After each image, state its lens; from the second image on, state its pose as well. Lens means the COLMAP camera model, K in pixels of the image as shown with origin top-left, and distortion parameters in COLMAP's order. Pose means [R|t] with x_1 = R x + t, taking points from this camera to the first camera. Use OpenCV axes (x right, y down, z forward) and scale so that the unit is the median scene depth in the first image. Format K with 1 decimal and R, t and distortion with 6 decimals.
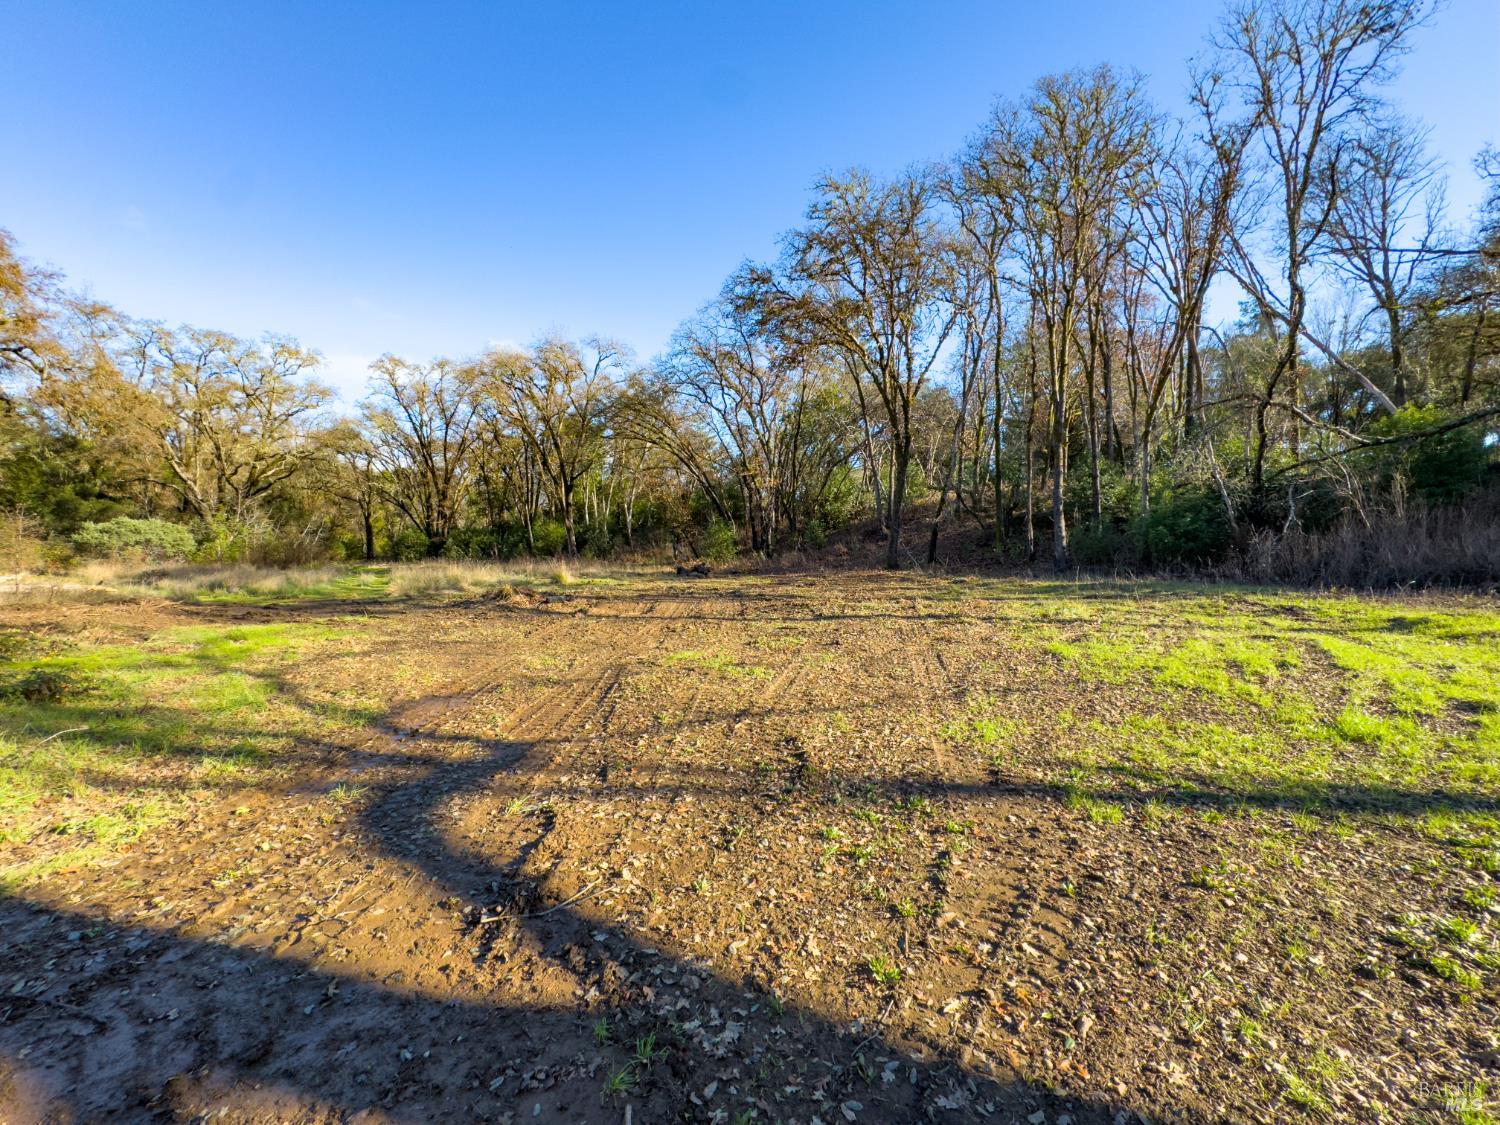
lens RADIAL K [[596.1, 0, 750.0], [0, 596.1, 562.5], [0, 0, 1]] dist [-0.001333, -0.000022]
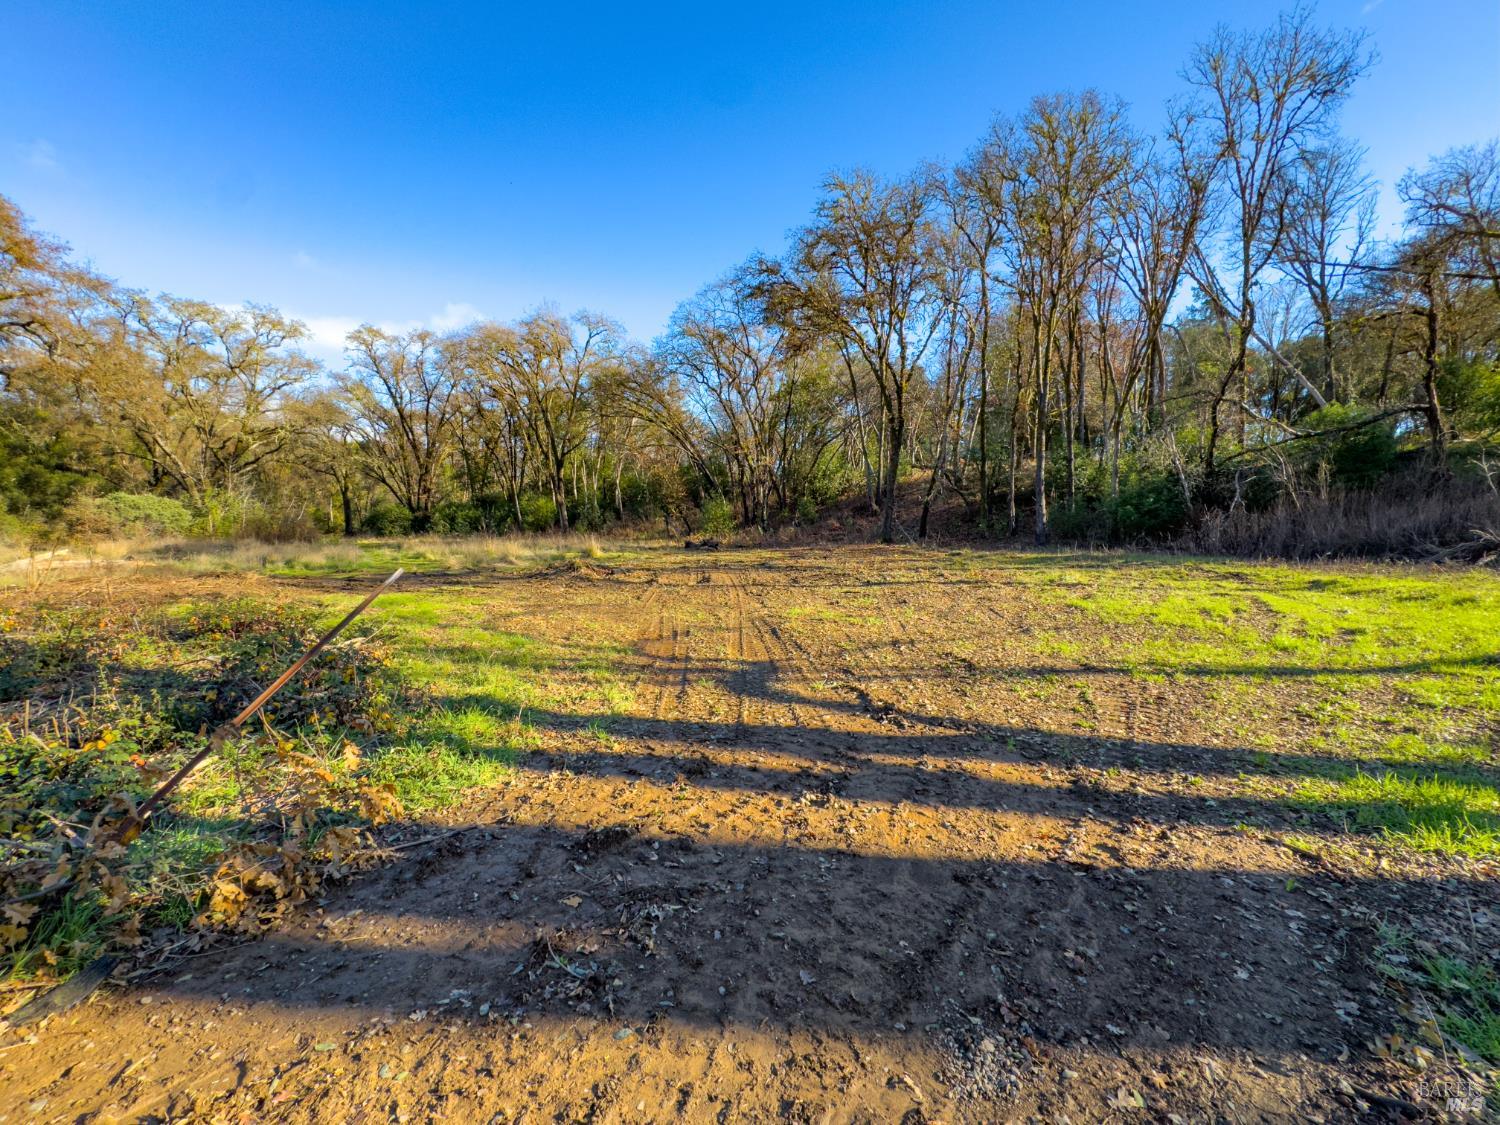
lens RADIAL K [[596.1, 0, 750.0], [0, 596.1, 562.5], [0, 0, 1]] dist [-0.001333, -0.000022]
pose [[0.998153, -0.004236, 0.060597, -0.087064], [0.001519, 0.998994, 0.044812, -0.002706], [-0.060726, -0.044637, 0.997156, -0.085450]]
